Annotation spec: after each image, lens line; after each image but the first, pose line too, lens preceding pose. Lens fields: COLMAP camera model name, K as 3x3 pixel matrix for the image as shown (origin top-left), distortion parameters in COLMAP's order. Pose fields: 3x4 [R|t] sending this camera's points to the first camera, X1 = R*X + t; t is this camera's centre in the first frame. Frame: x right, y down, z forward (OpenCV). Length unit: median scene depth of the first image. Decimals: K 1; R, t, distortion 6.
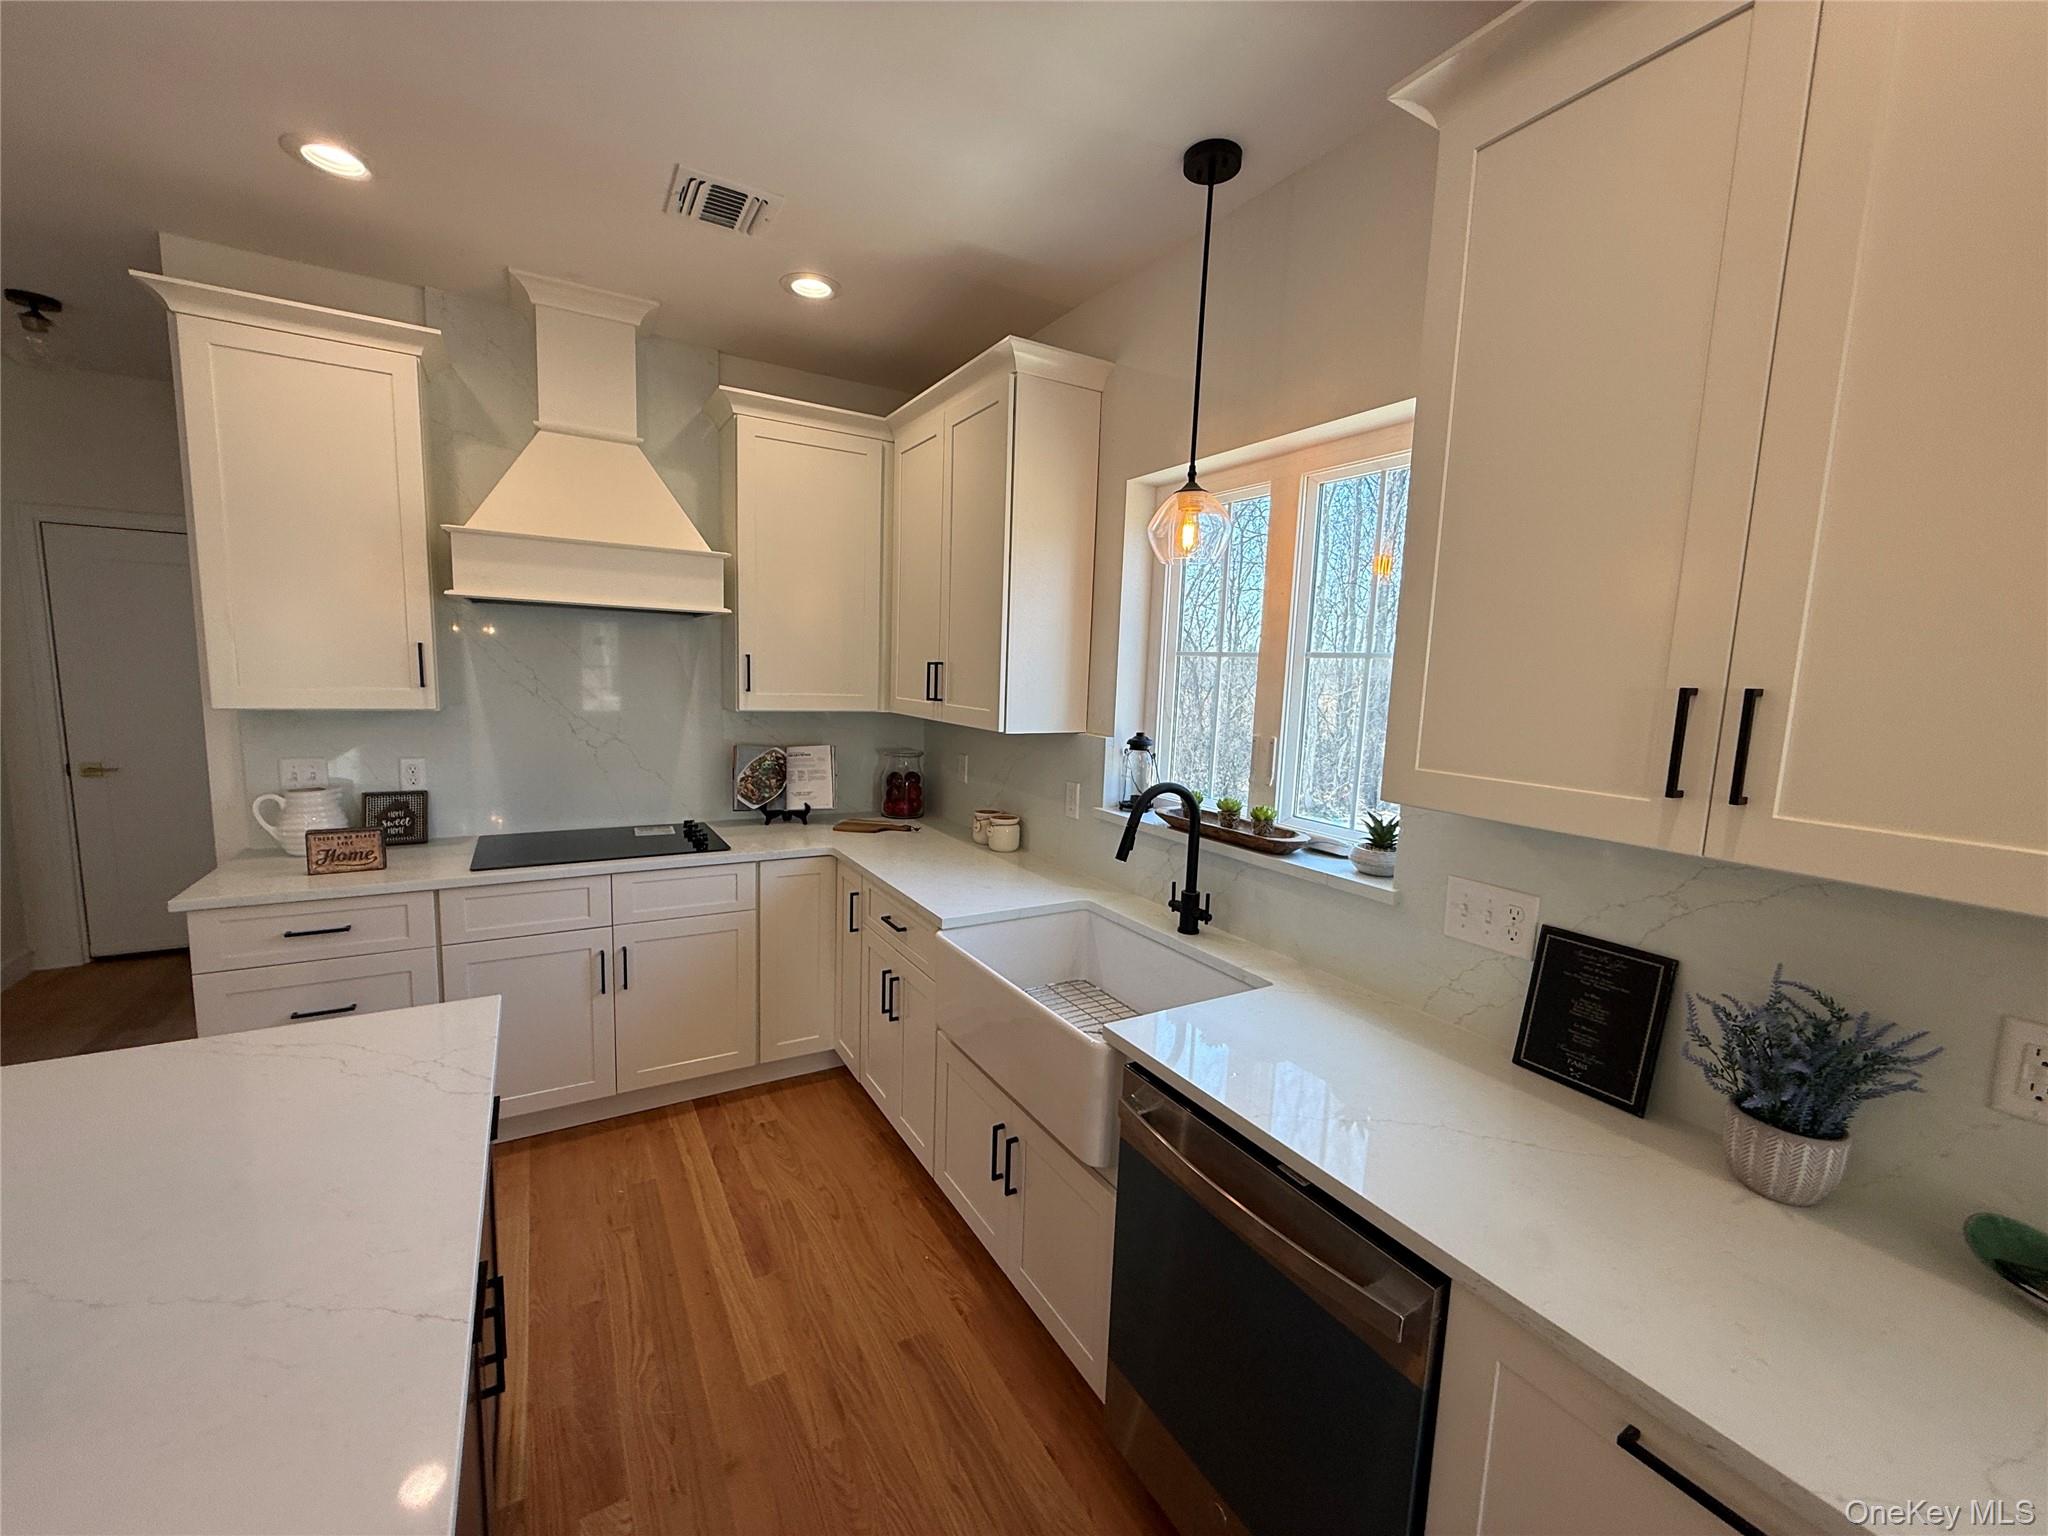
lens RADIAL K [[816.4, 0, 1017.7], [0, 816.4, 770.1], [0, 0, 1]] dist [-0.000169, -0.000515]
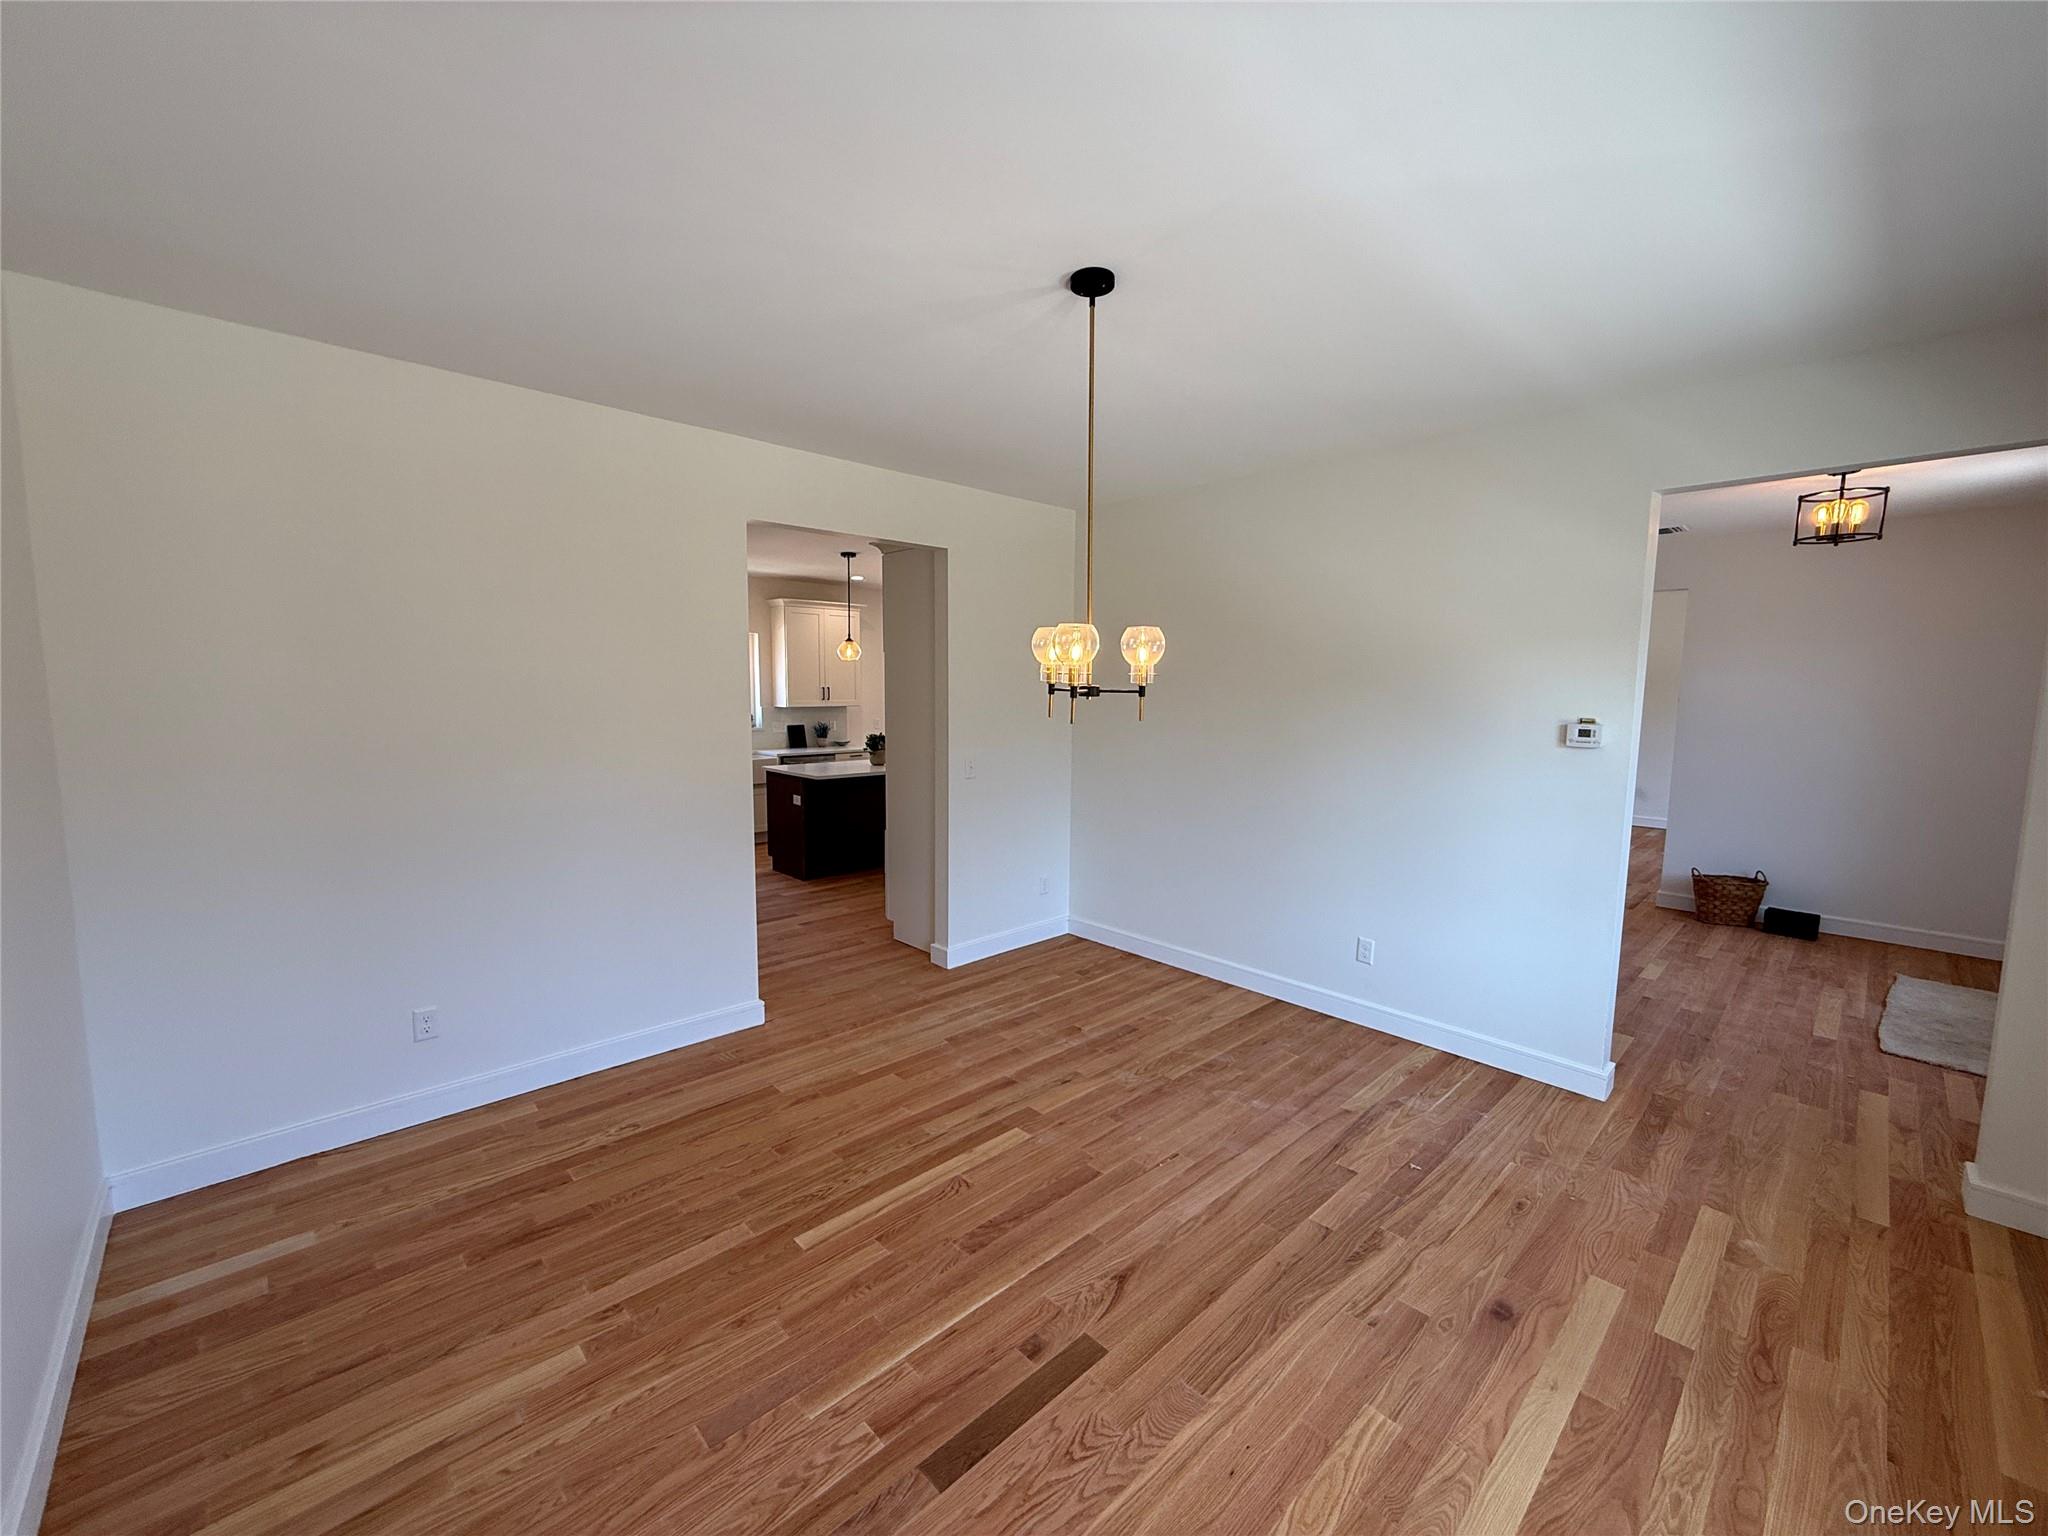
lens RADIAL K [[816.4, 0, 1017.7], [0, 816.4, 770.1], [0, 0, 1]] dist [-0.000169, -0.000515]
pose [[-0.221571, -0.145446, 0.964236, -3.137583], [0.103657, 0.979699, 0.171597, -0.196775], [-0.969619, 0.137971, -0.201997, 0.325388]]
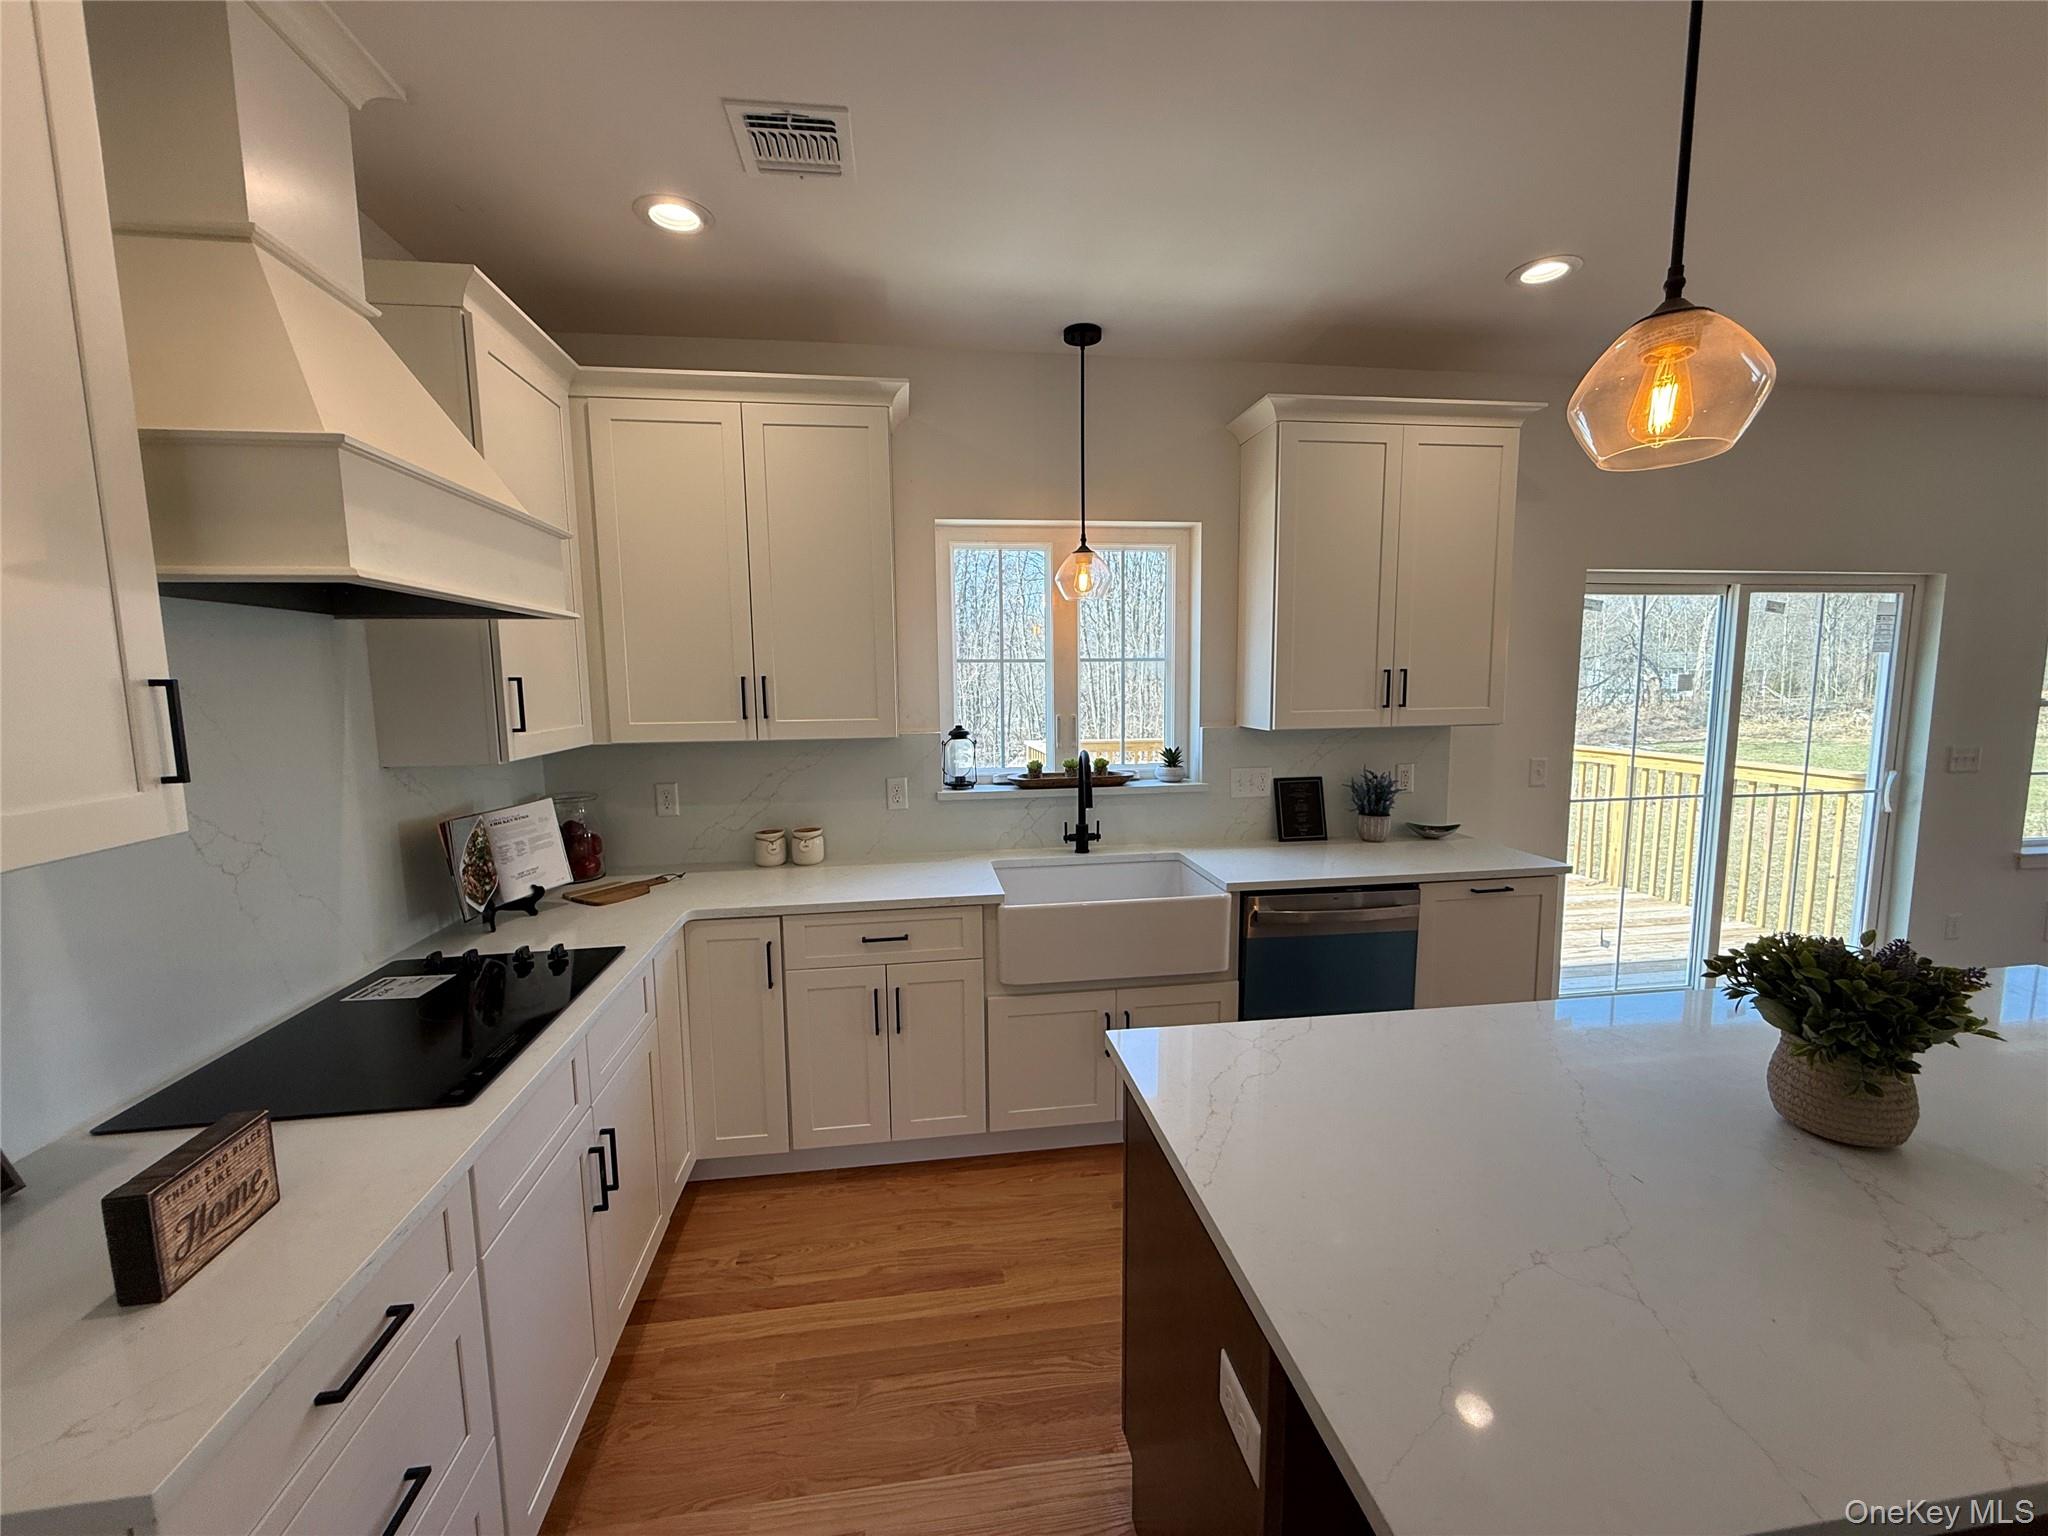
lens RADIAL K [[816.4, 0, 1017.7], [0, 816.4, 770.1], [0, 0, 1]] dist [-0.000169, -0.000515]
pose [[0.380197, -0.146169, 0.913283, -0.903385], [0.142022, 0.984949, 0.098516, -0.083424], [-0.913937, 0.092251, 0.395234, 0.408517]]
